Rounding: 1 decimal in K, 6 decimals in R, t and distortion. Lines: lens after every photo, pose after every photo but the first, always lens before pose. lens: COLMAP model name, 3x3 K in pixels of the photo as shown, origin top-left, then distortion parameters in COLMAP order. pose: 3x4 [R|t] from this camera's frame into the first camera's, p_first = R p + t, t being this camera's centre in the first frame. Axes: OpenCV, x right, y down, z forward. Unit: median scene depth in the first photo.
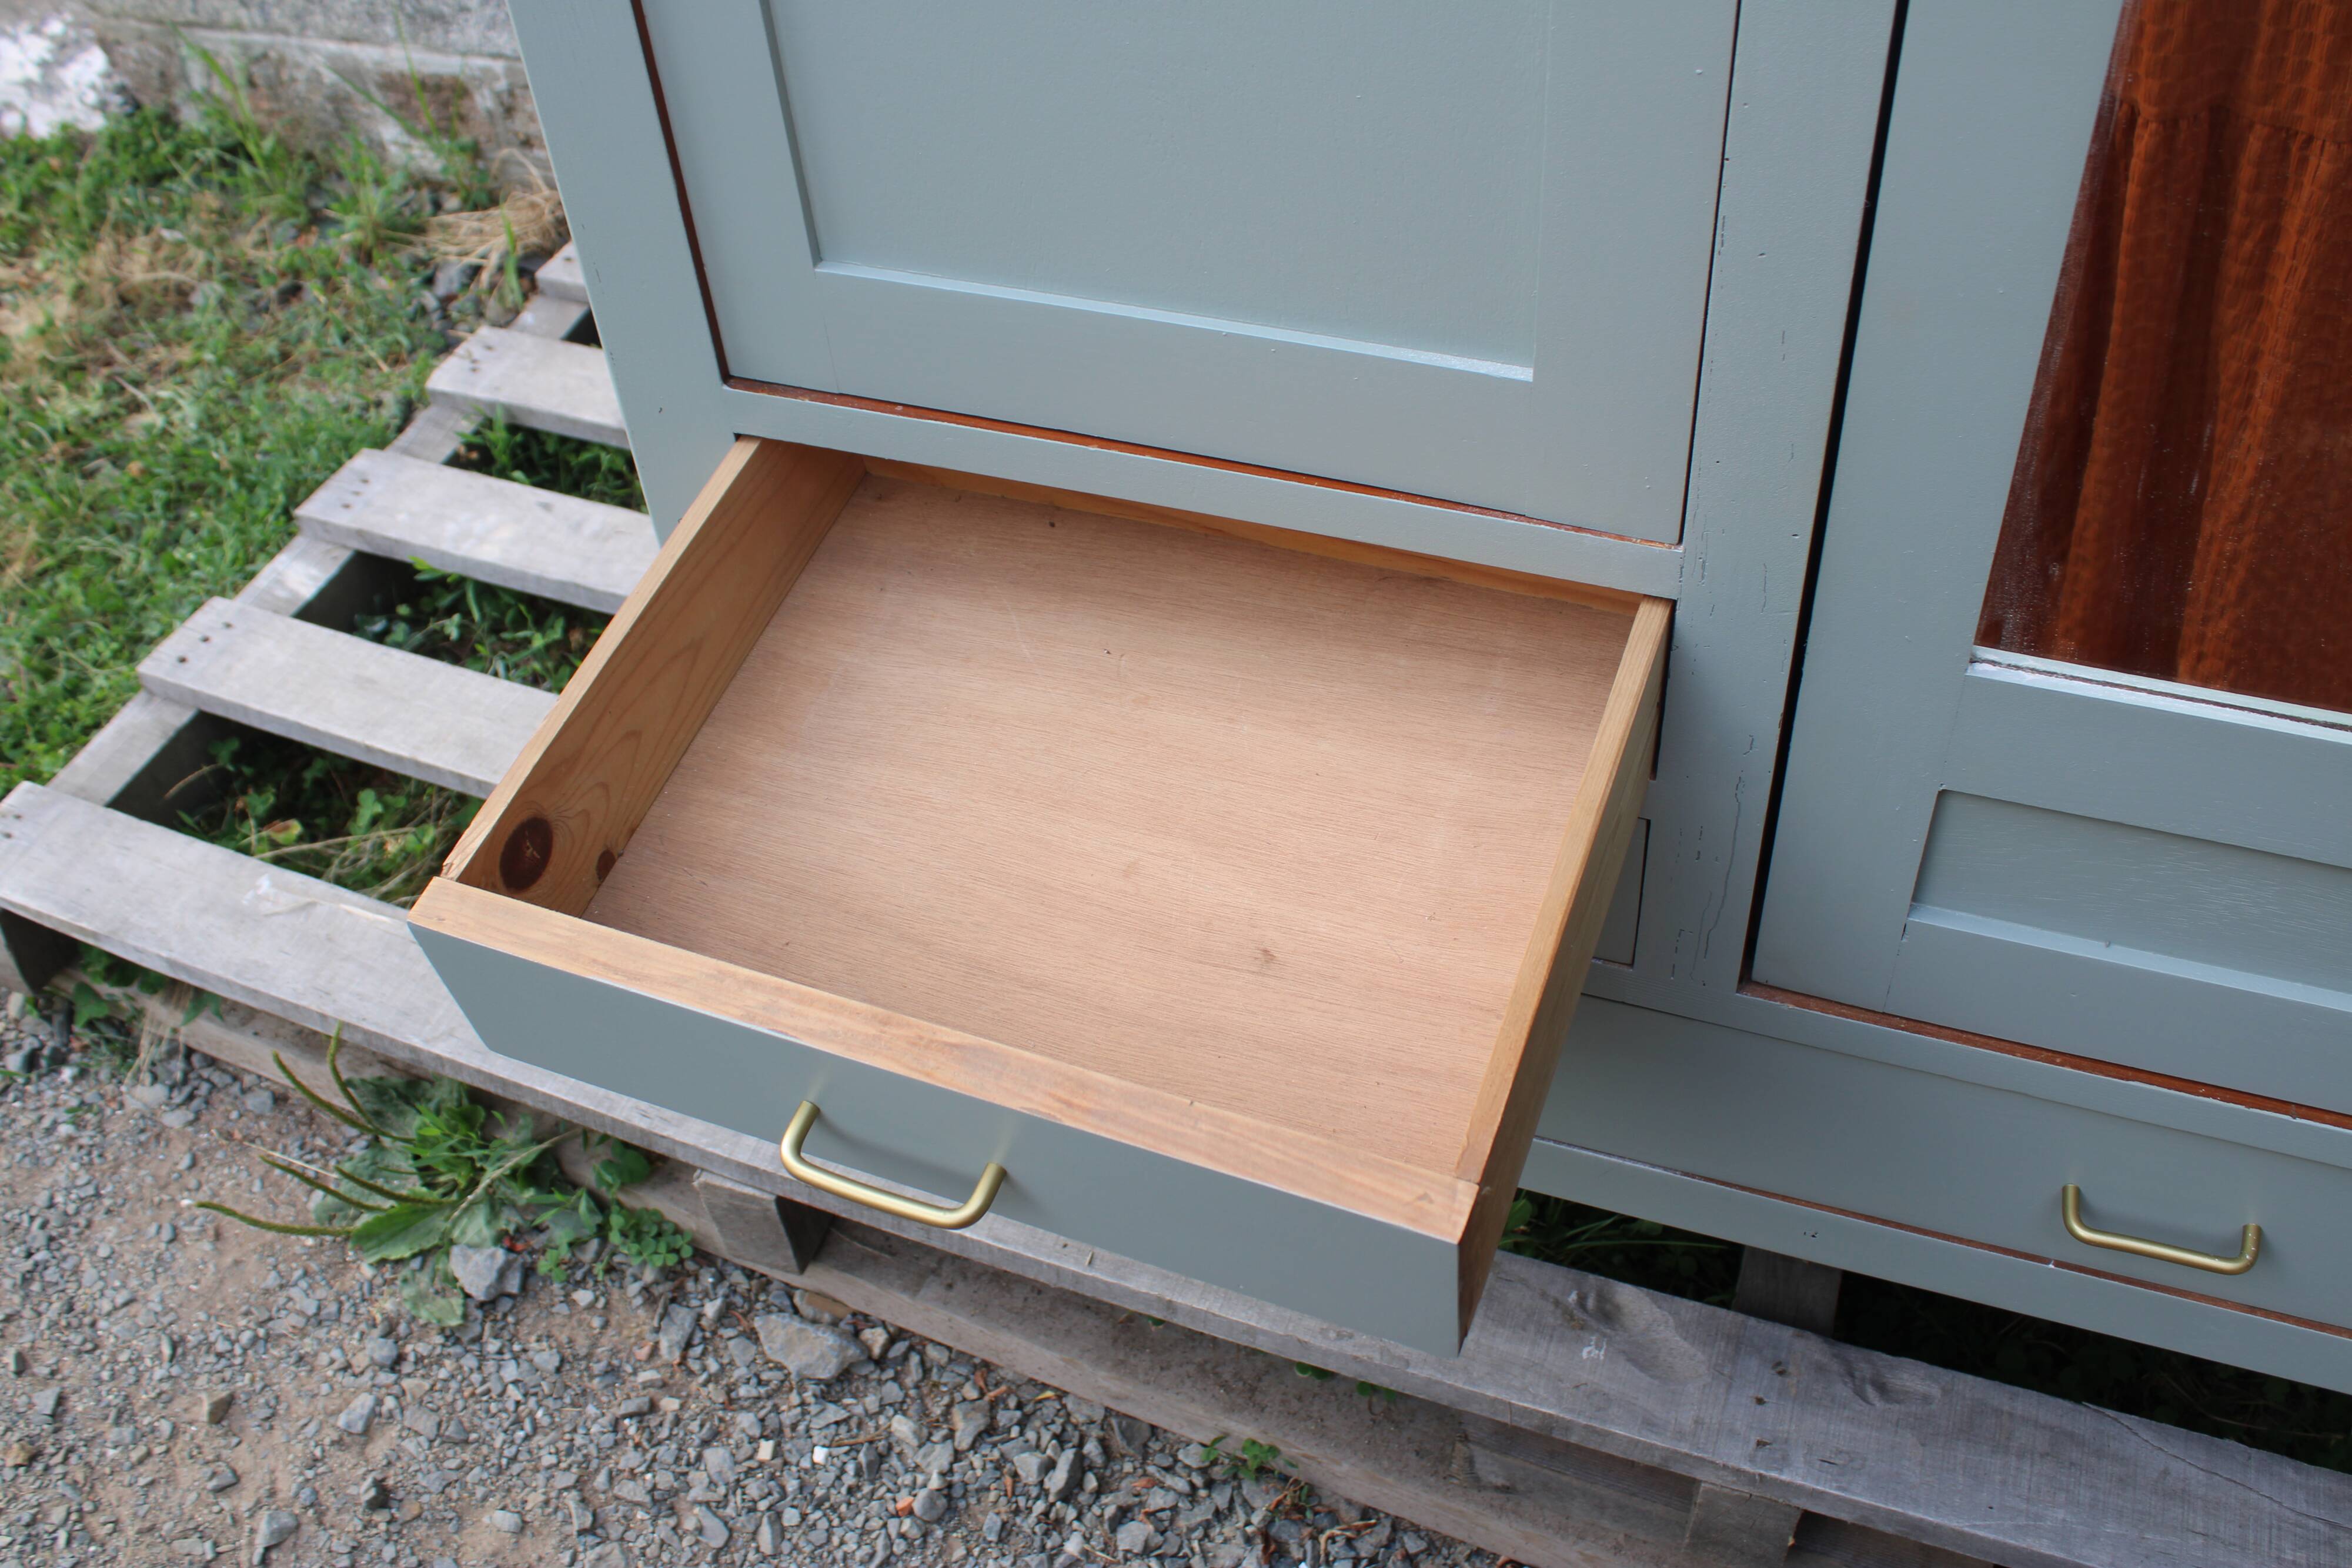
lens RADIAL K [[2203.3, 0, 1166.5], [0, 2203.3, 793.0], [0, 0, 1]] dist [-0.081190, 0.000000]
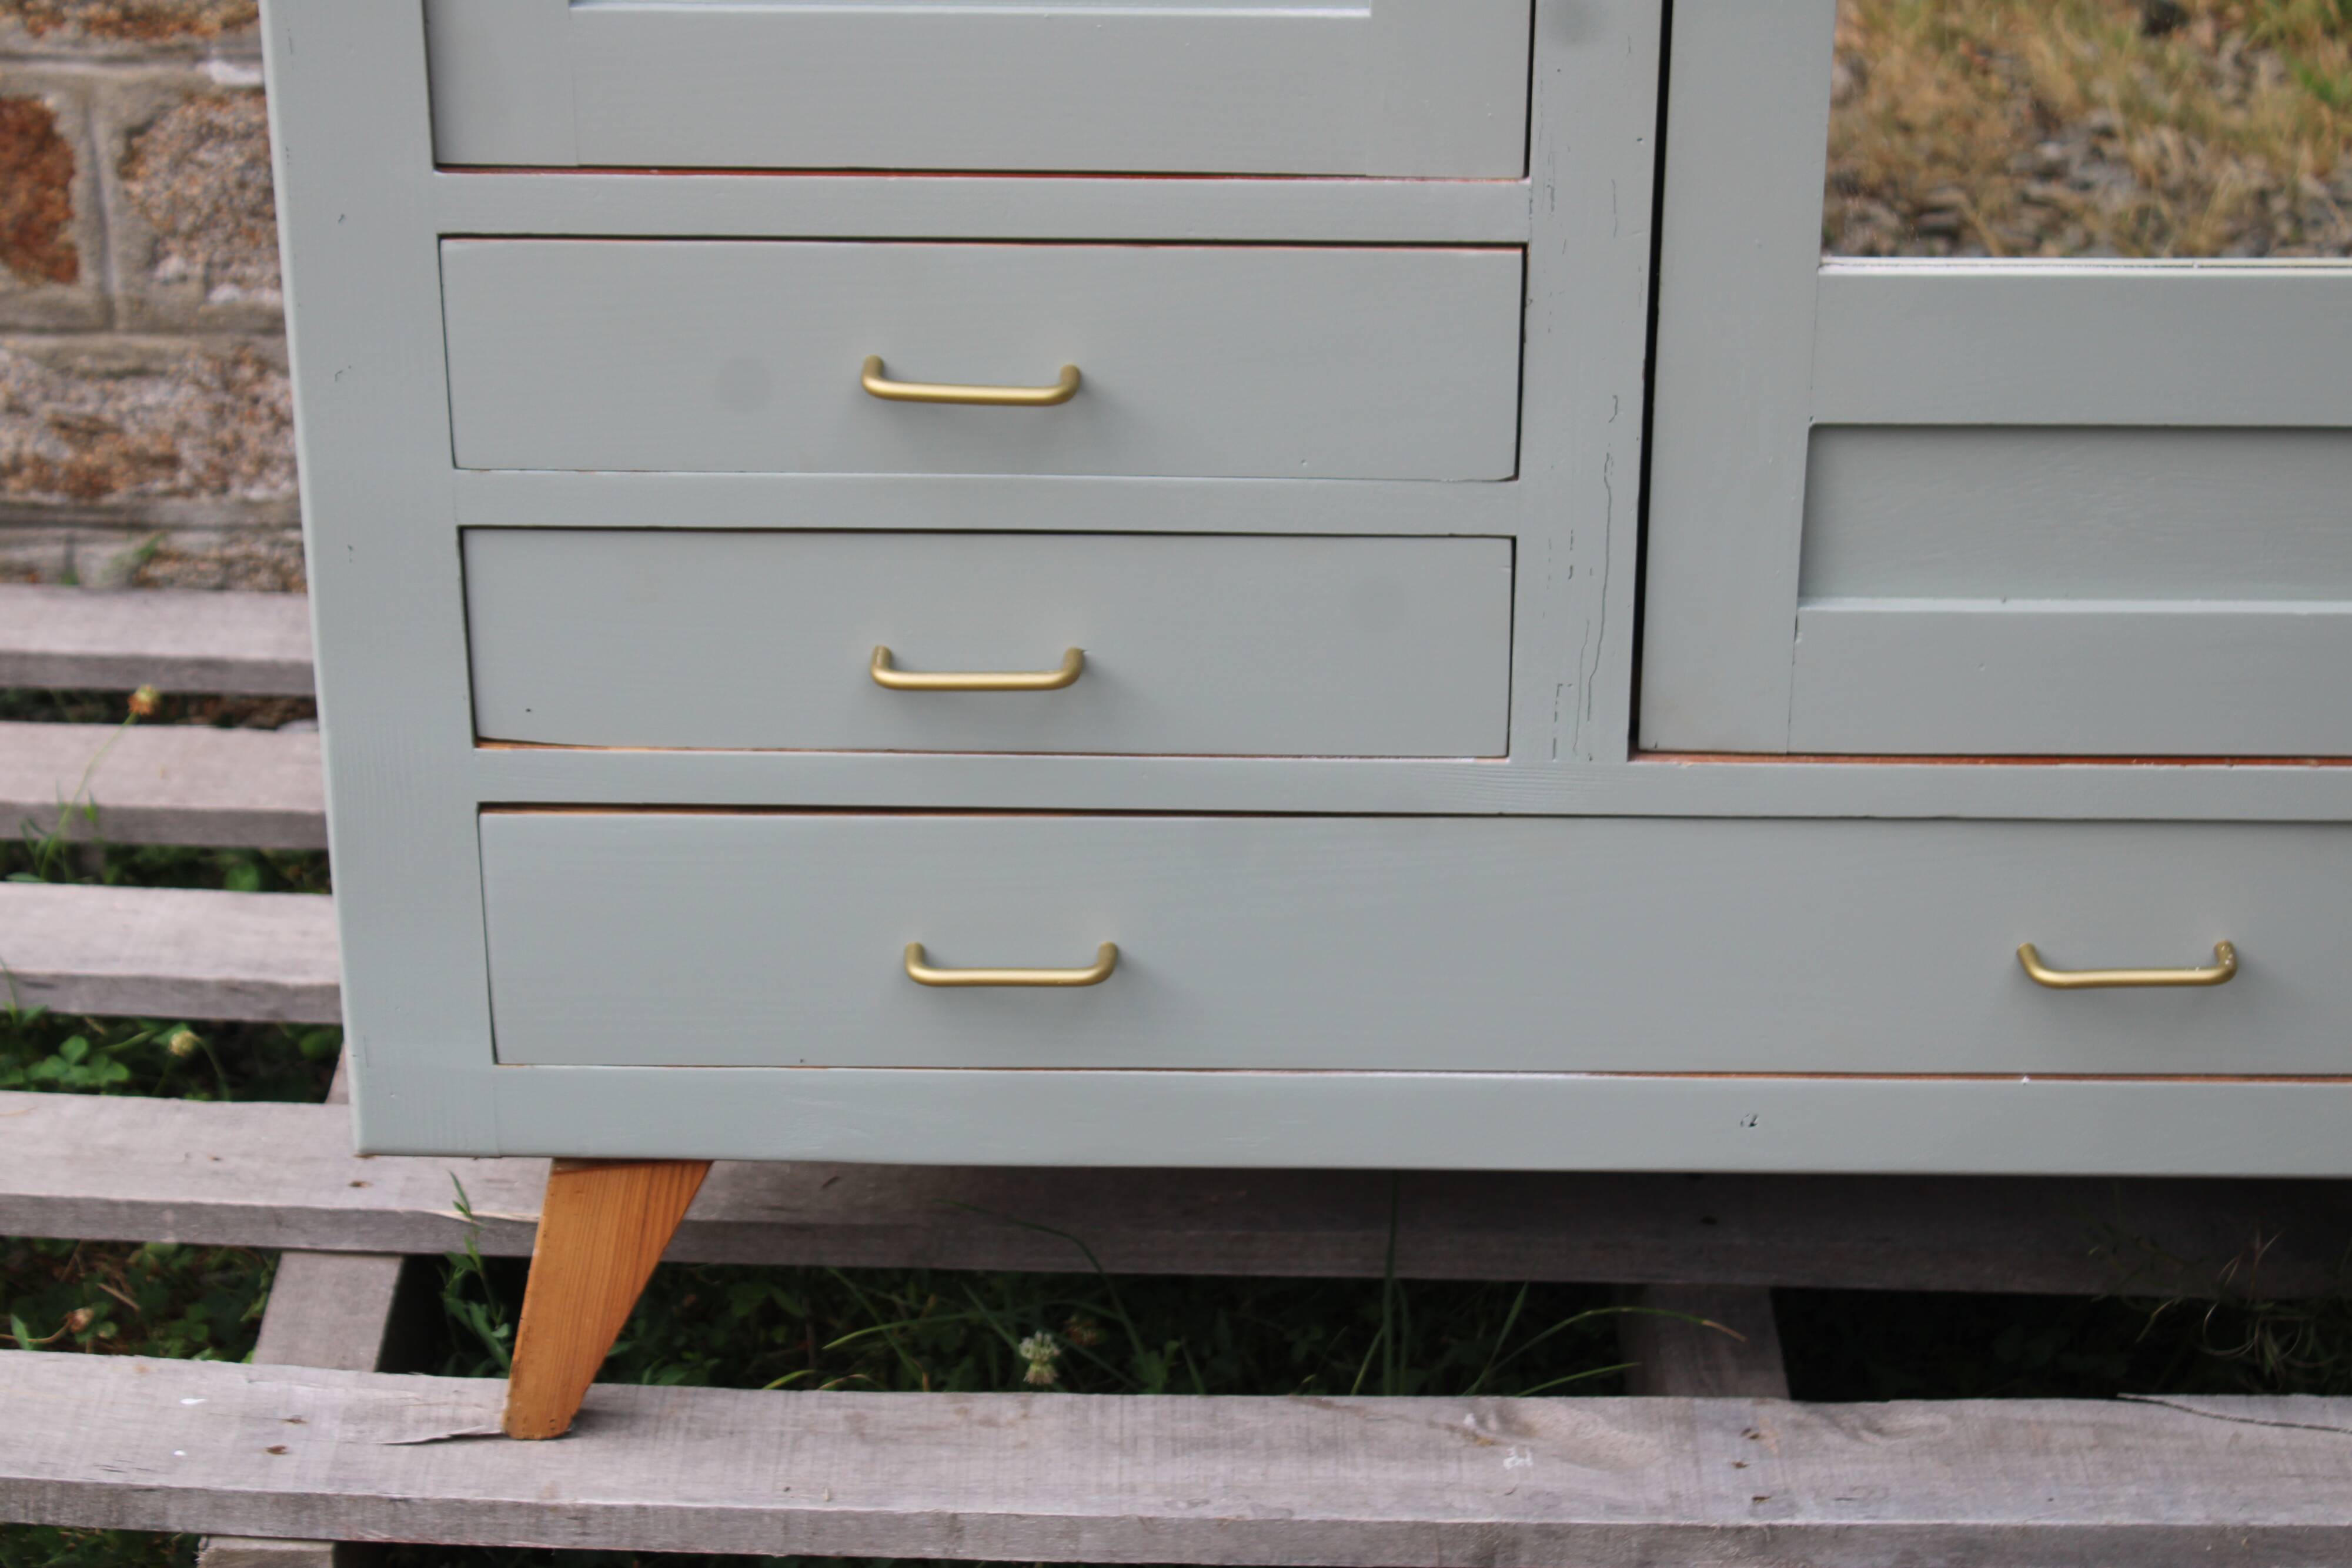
lens RADIAL K [[4821.5, 0, 1154.2], [0, 4821.5, 795.9], [0, 0, 1]] dist [0.050242, 0.000000]
pose [[0.942513, -0.096095, 0.320056, -0.380720], [0.197223, 0.933128, -0.300624, 0.449656], [-0.269765, 0.346464, 0.898437, -0.482345]]
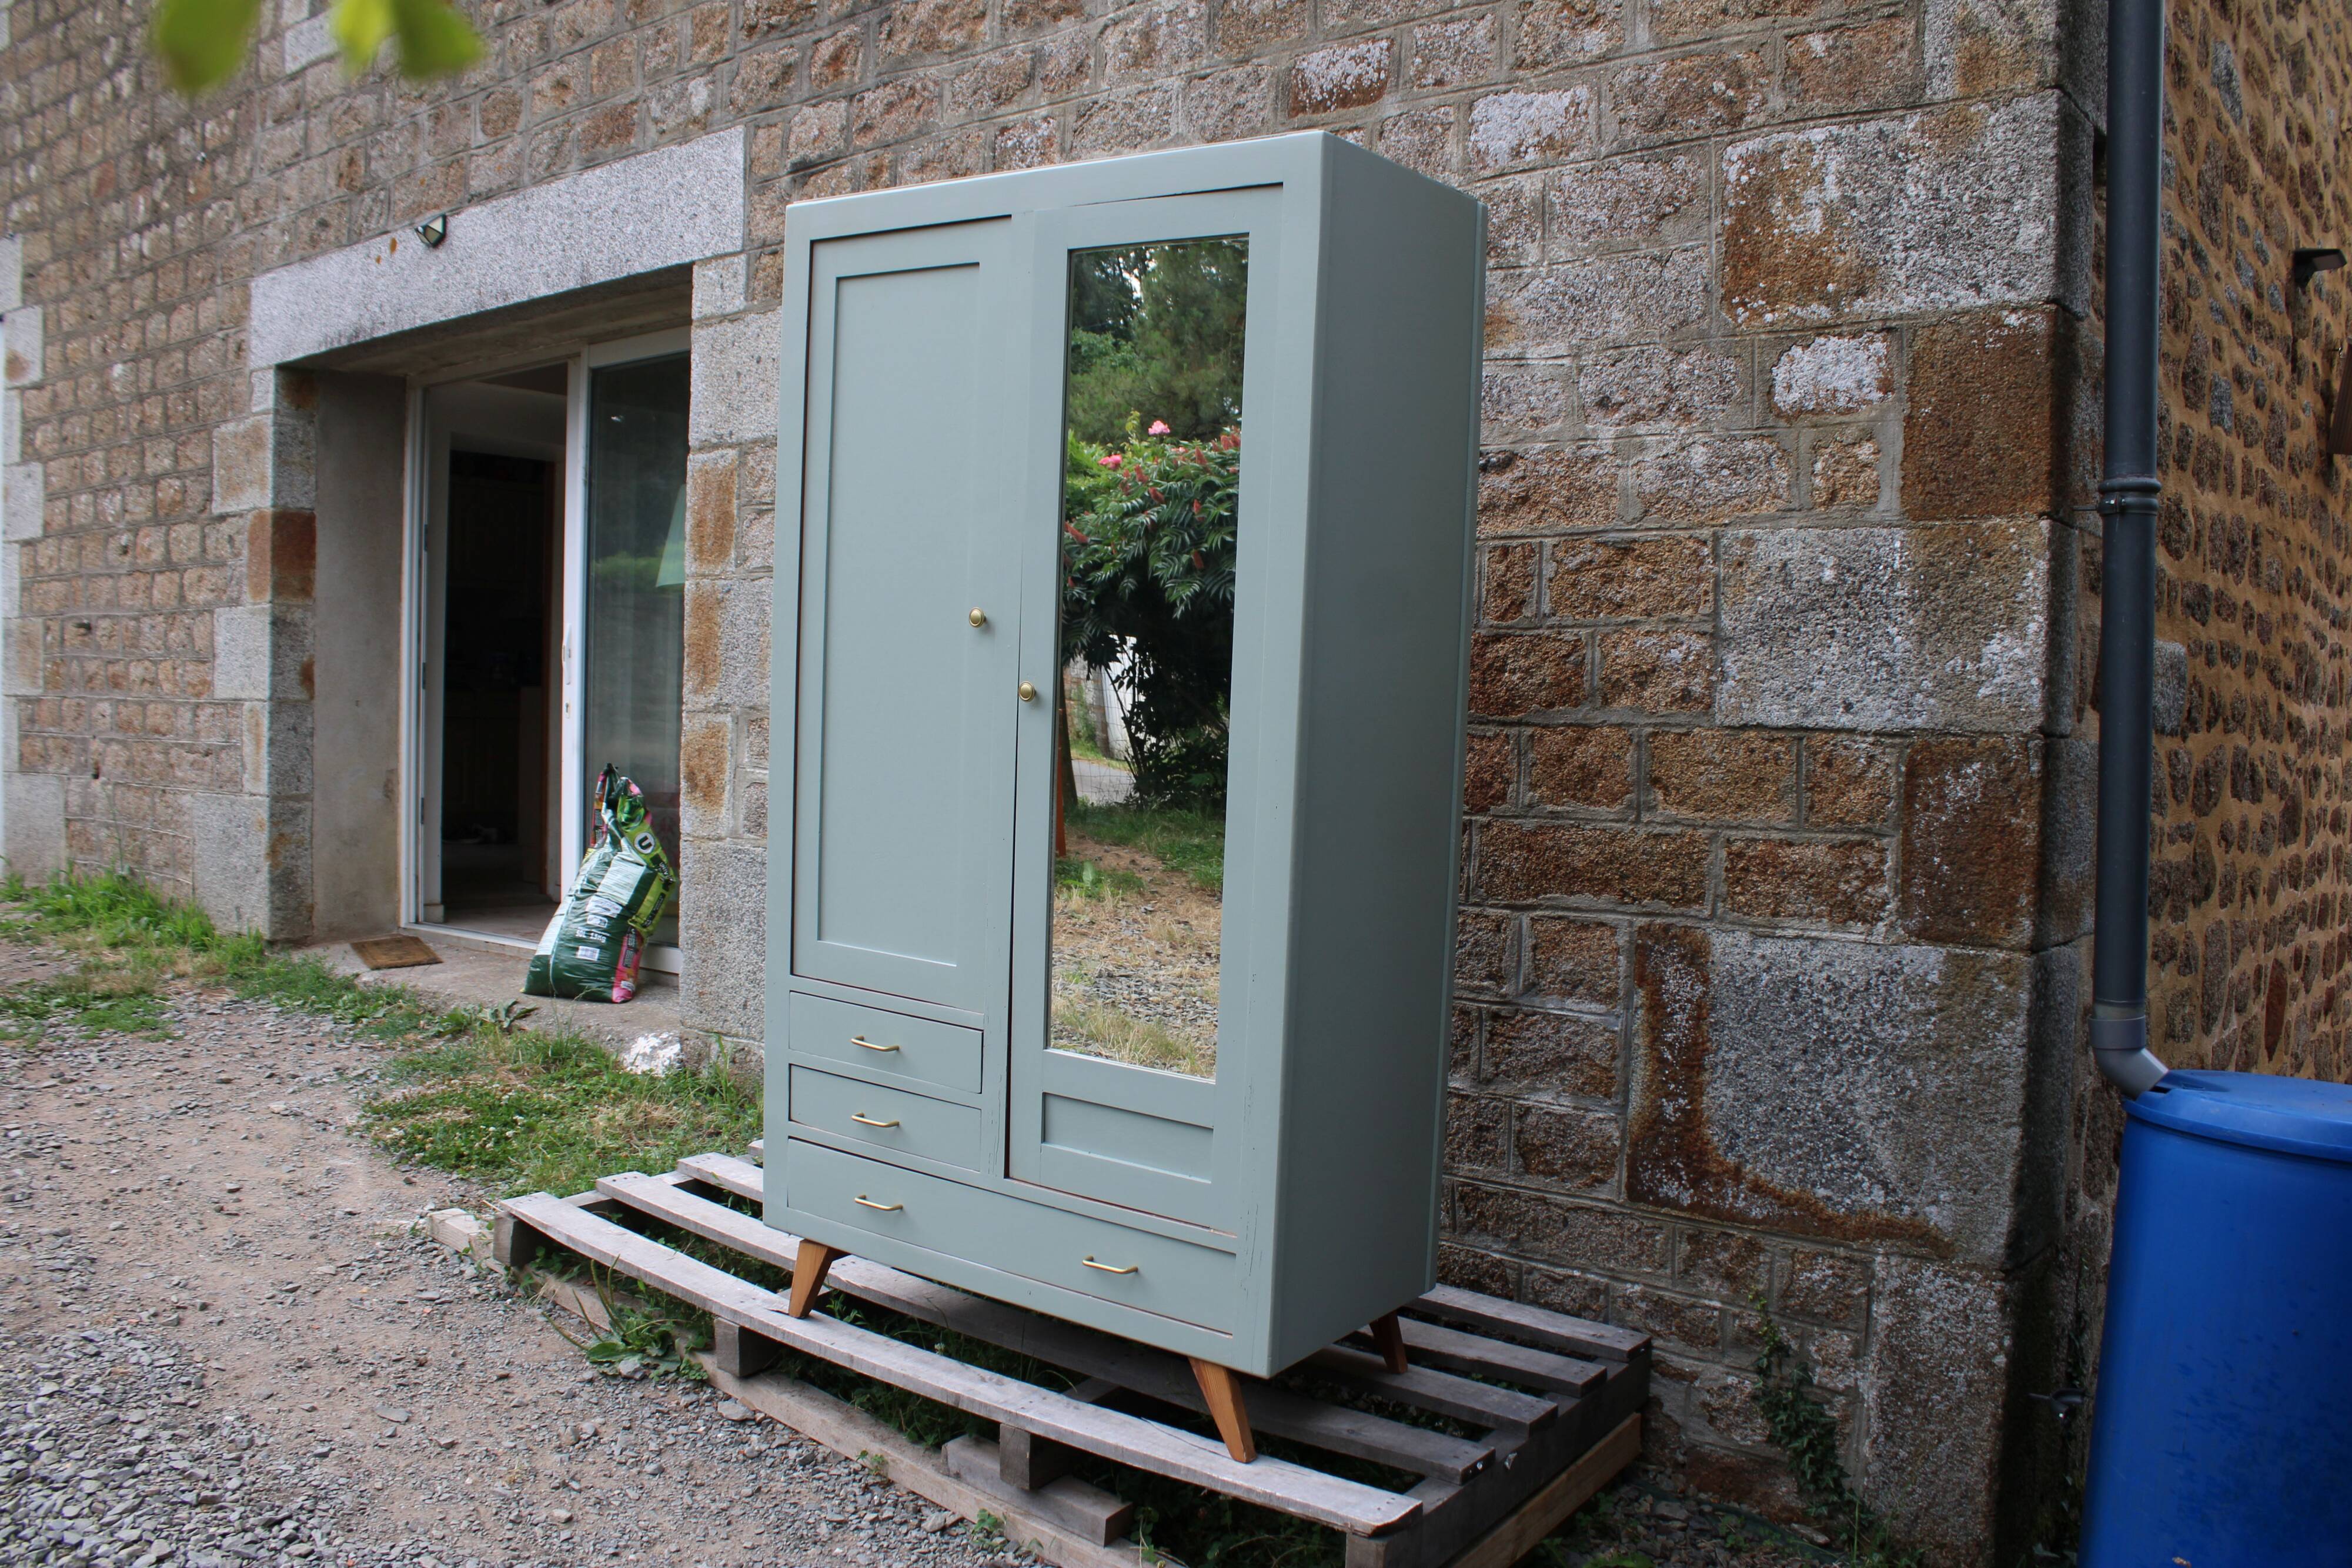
lens RADIAL K [[1949.5, 0, 1164.5], [0, 1949.5, 793.5], [0, 0, 1]] dist [-0.117539, 0.040961]
pose [[0.960987, 0.111306, -0.253210, 0.808431], [-0.247064, 0.757006, -0.604898, 0.943542], [0.124353, 0.643858, 0.754972, -1.081129]]
